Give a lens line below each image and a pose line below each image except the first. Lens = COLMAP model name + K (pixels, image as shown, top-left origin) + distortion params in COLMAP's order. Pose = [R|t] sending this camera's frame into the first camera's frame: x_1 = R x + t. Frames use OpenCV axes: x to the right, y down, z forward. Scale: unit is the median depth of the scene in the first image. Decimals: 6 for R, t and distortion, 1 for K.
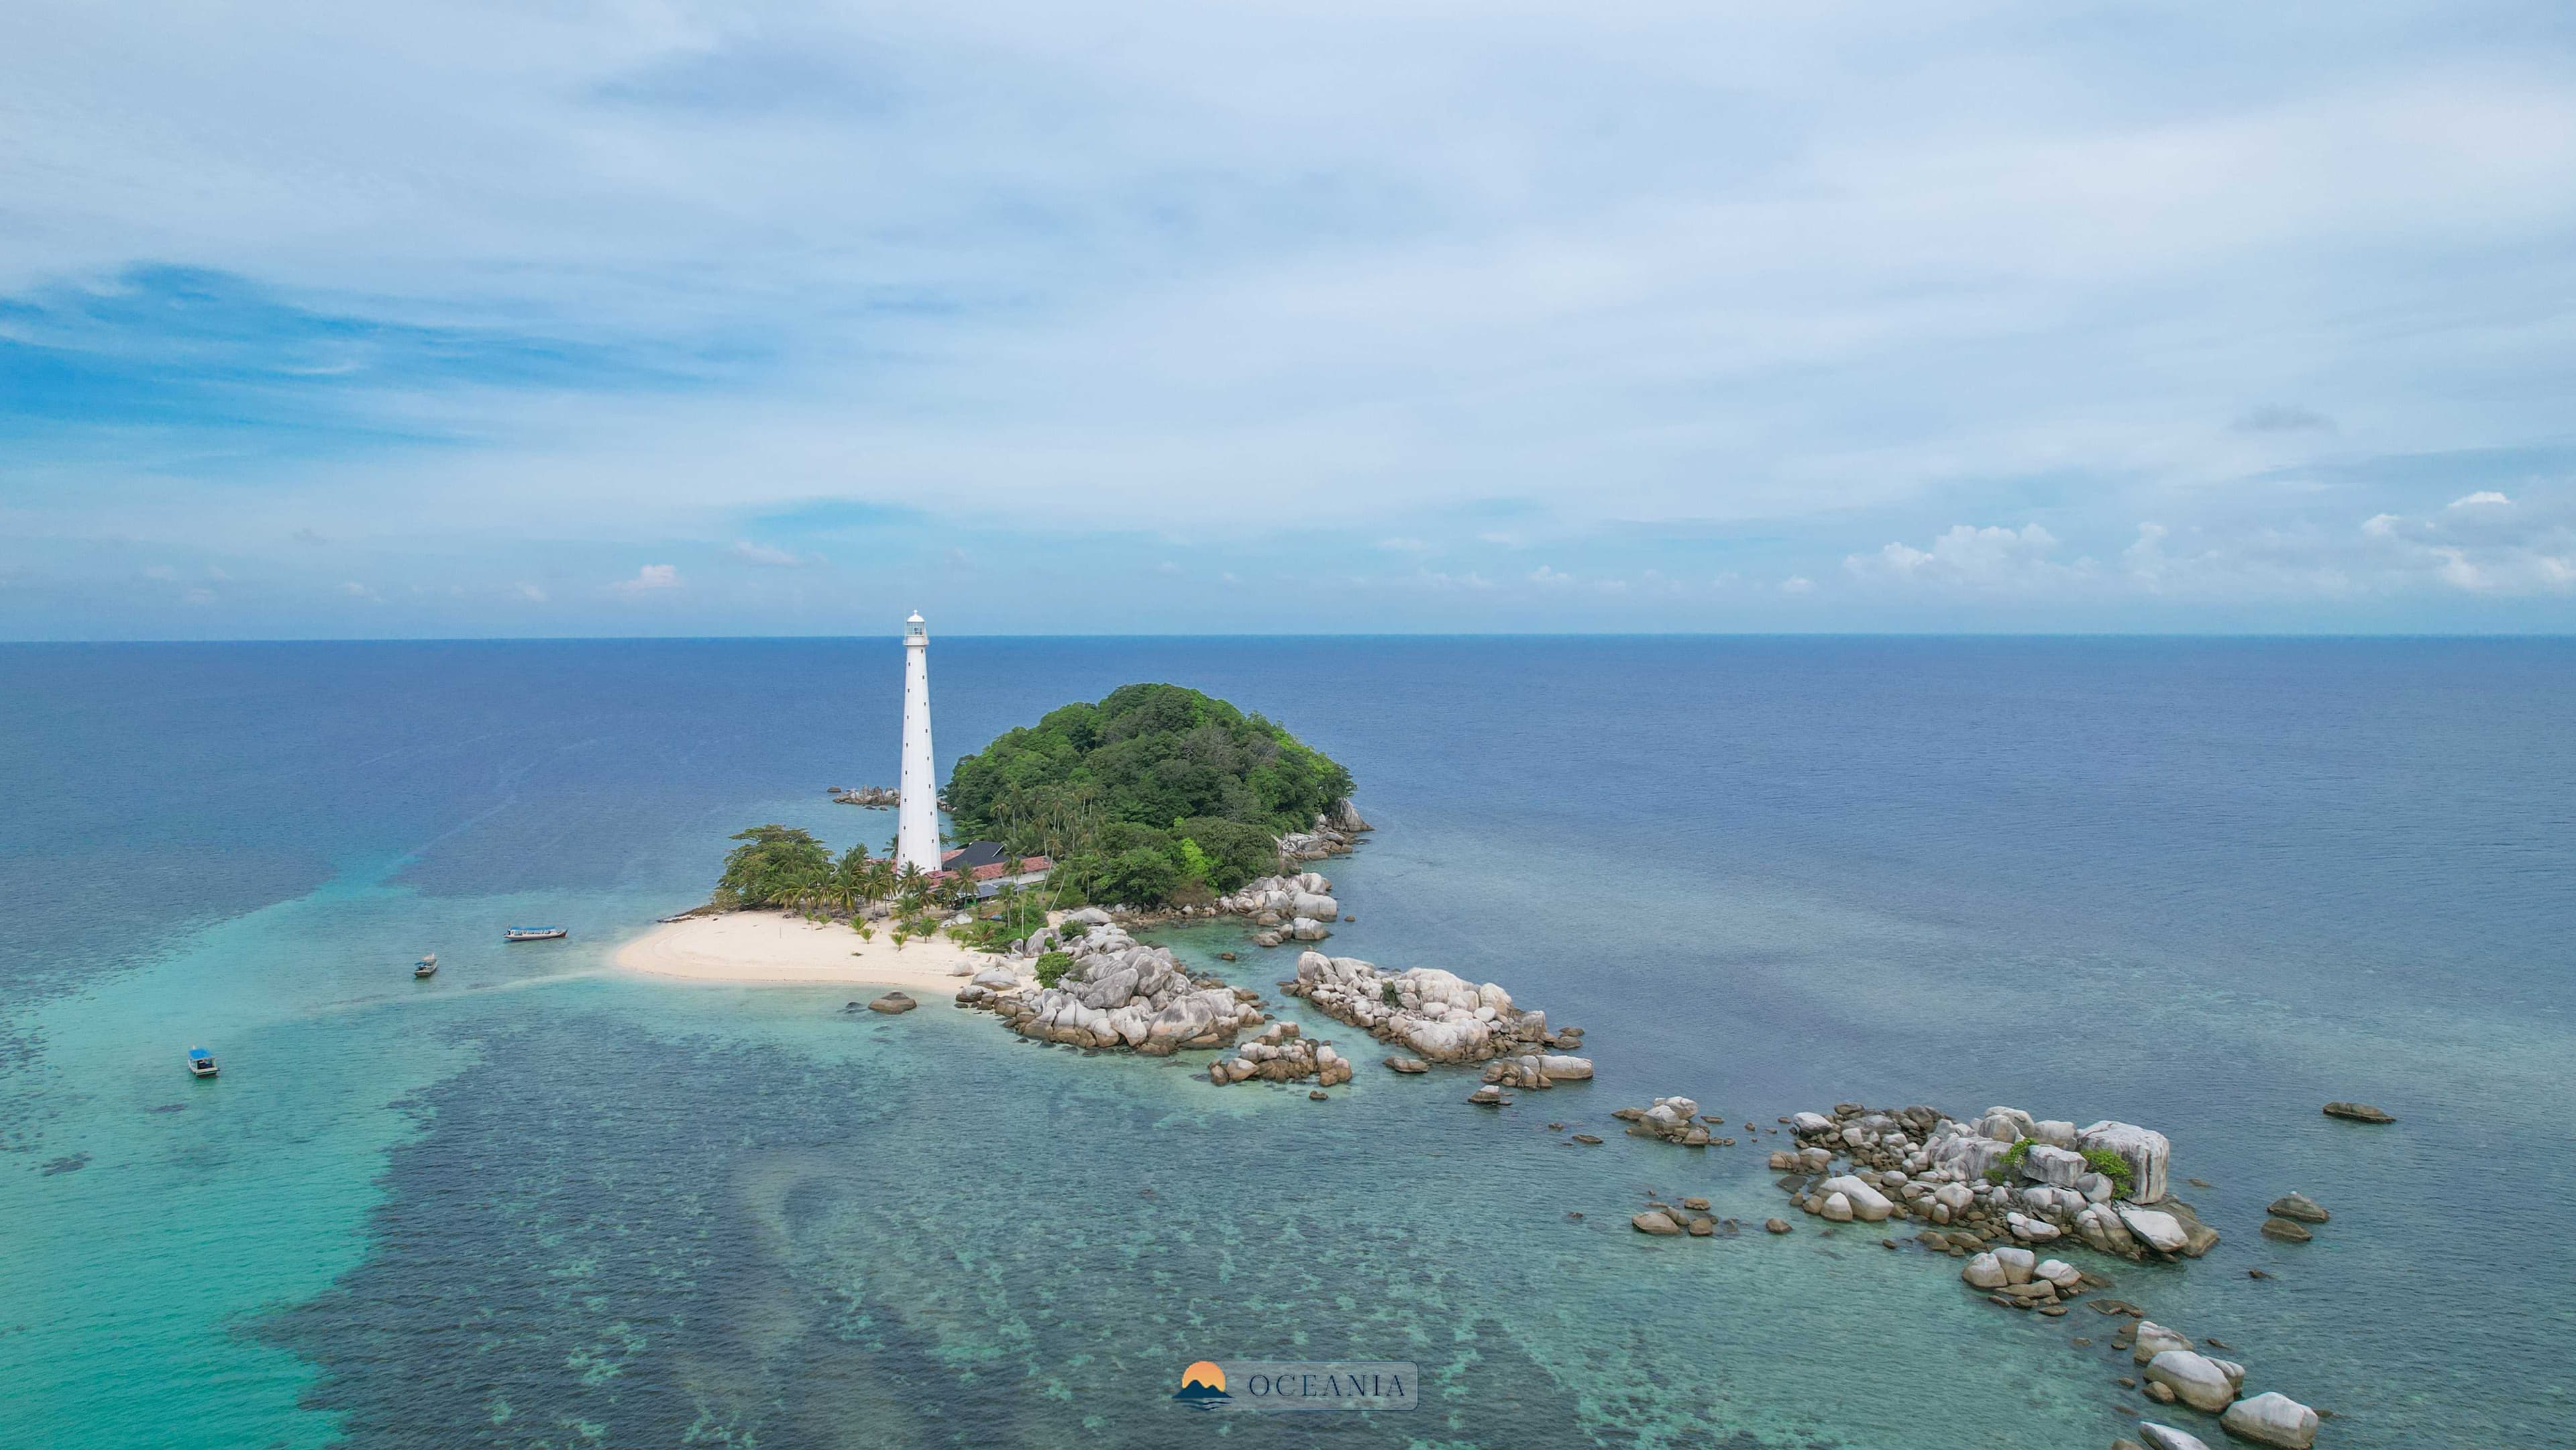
lens RADIAL K [[1983.9, 0, 1288.0], [0, 1983.9, 725.0], [0, 0, 1]] dist [0.007856, -0.000097]
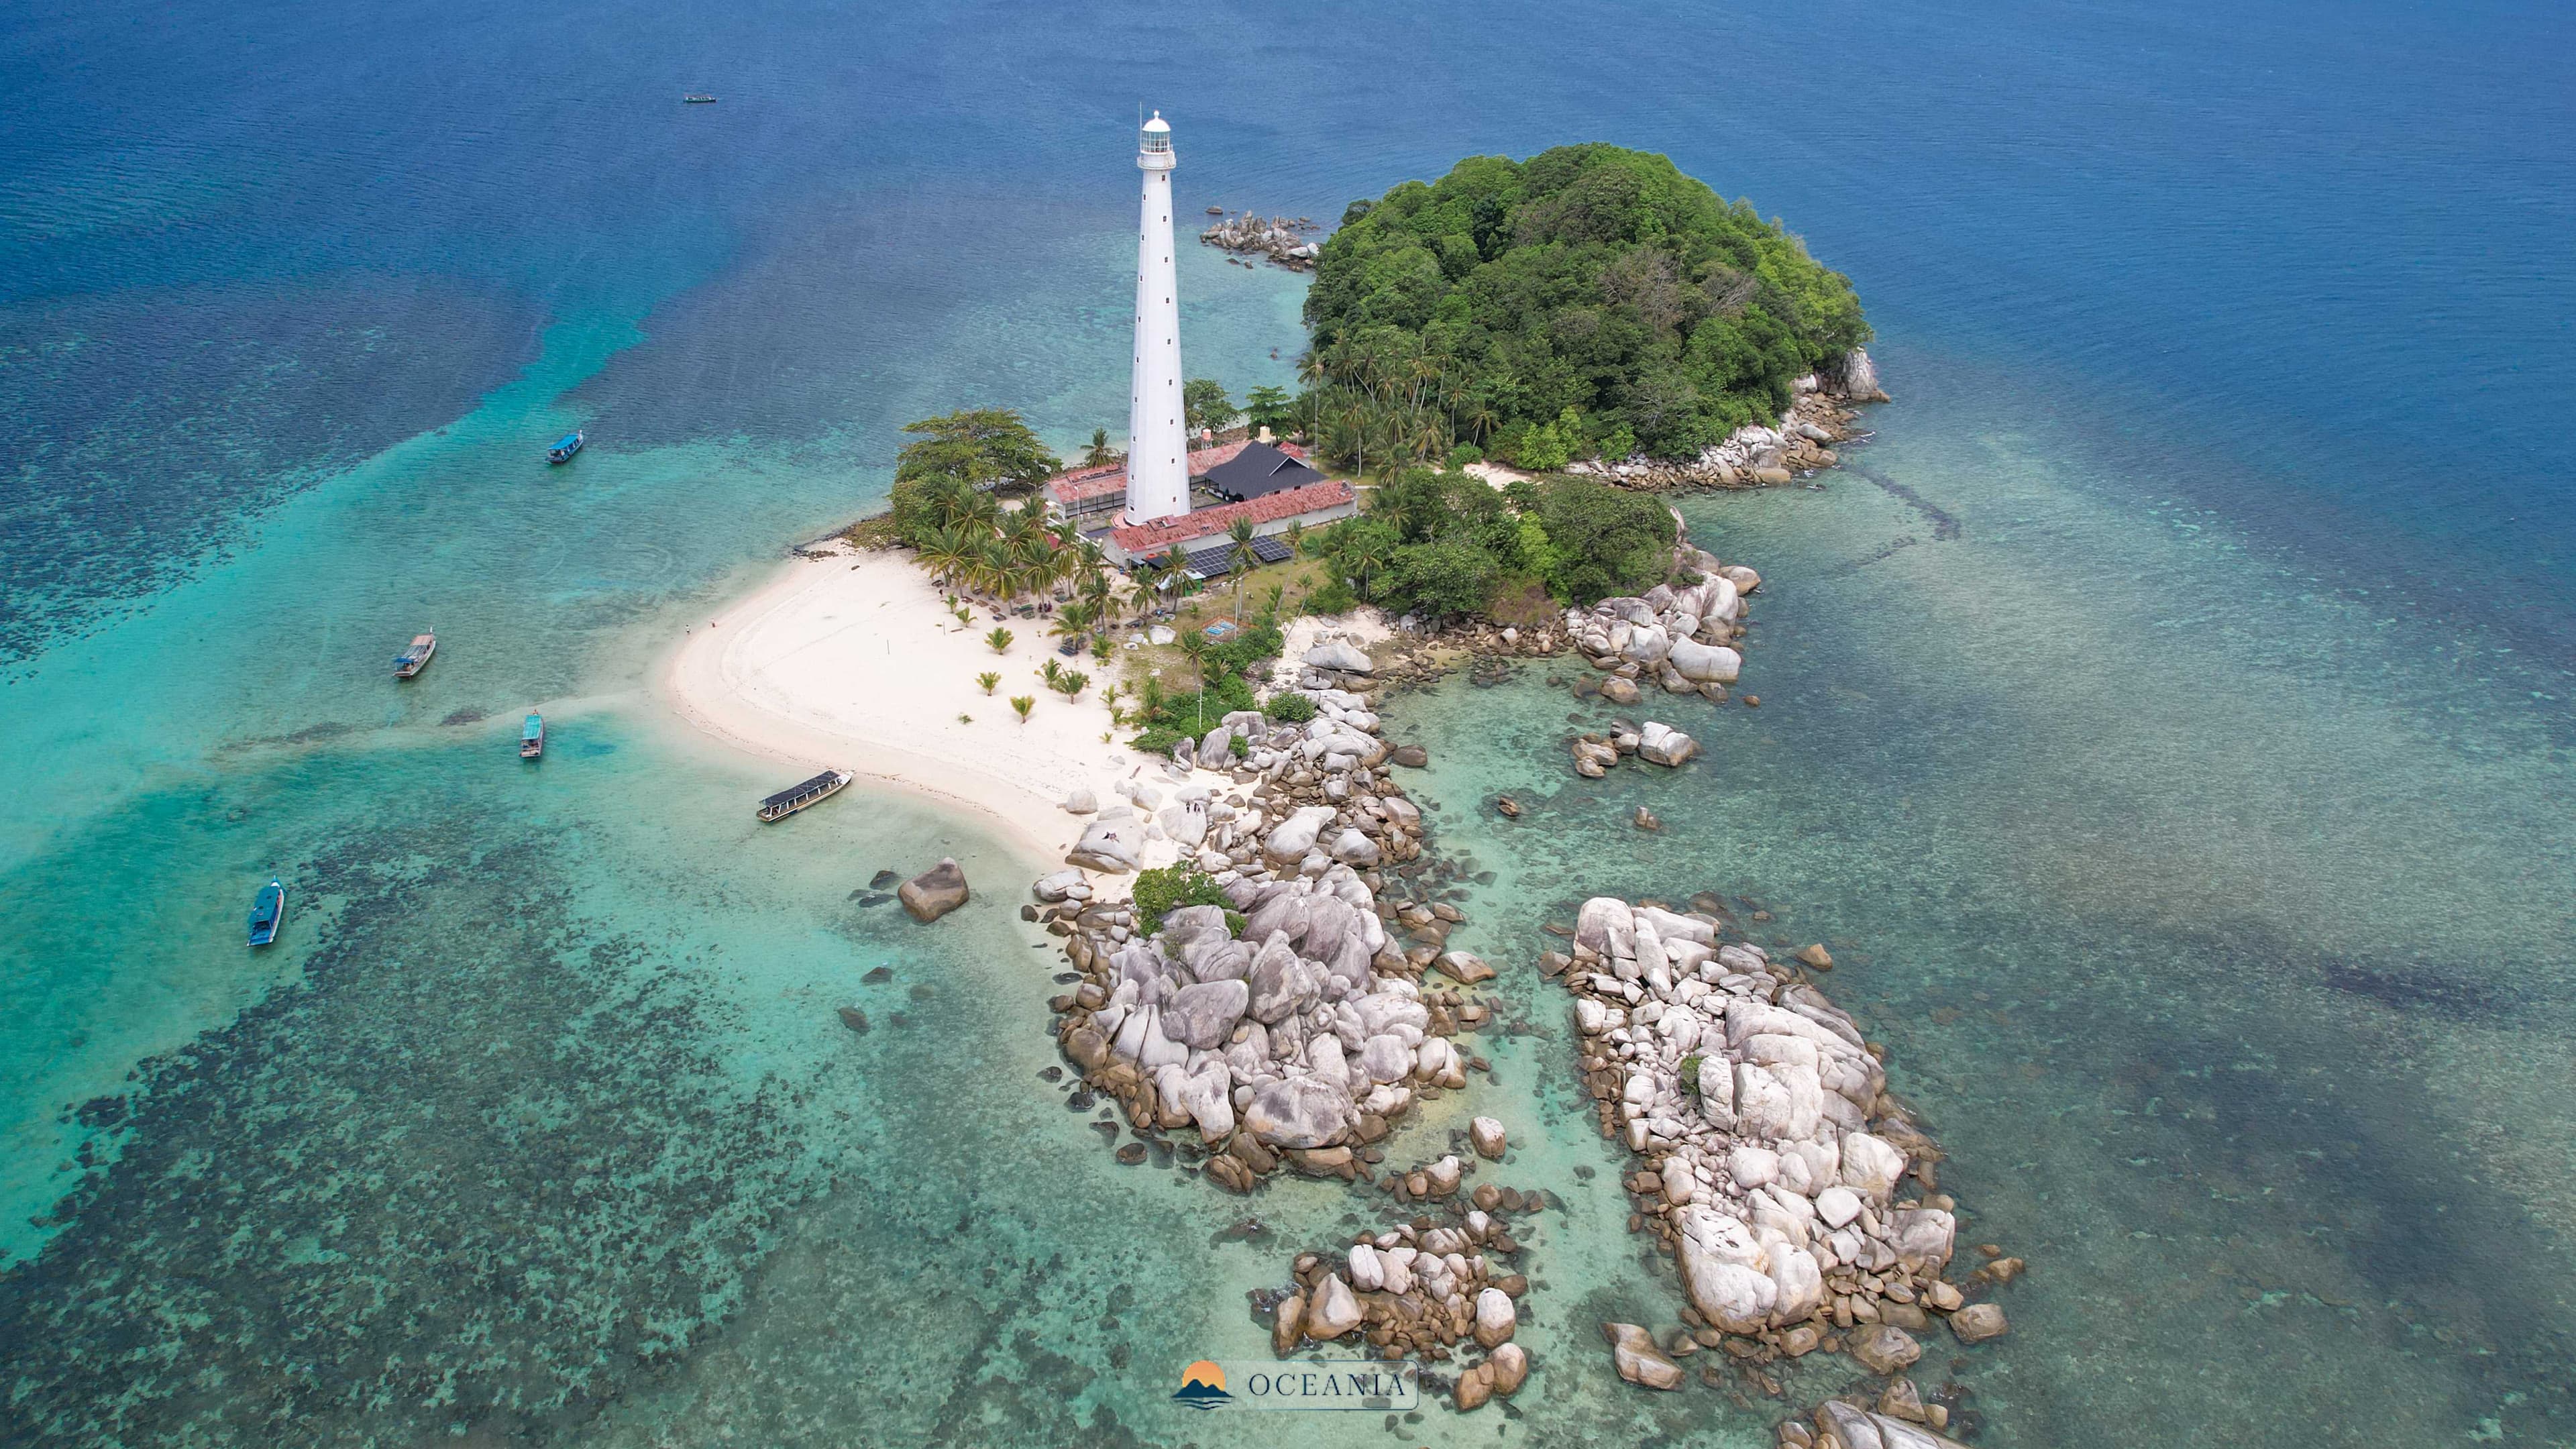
lens RADIAL K [[1983.7, 0, 1288.0], [0, 1983.7, 724.5], [0, 0, 1]] dist [0.007856, -0.000097]
pose [[0.951193, 0.155803, -0.266379, 0.057876], [-0.041807, 0.920294, 0.388986, -0.129207], [0.305752, -0.358865, 0.881891, 0.372161]]
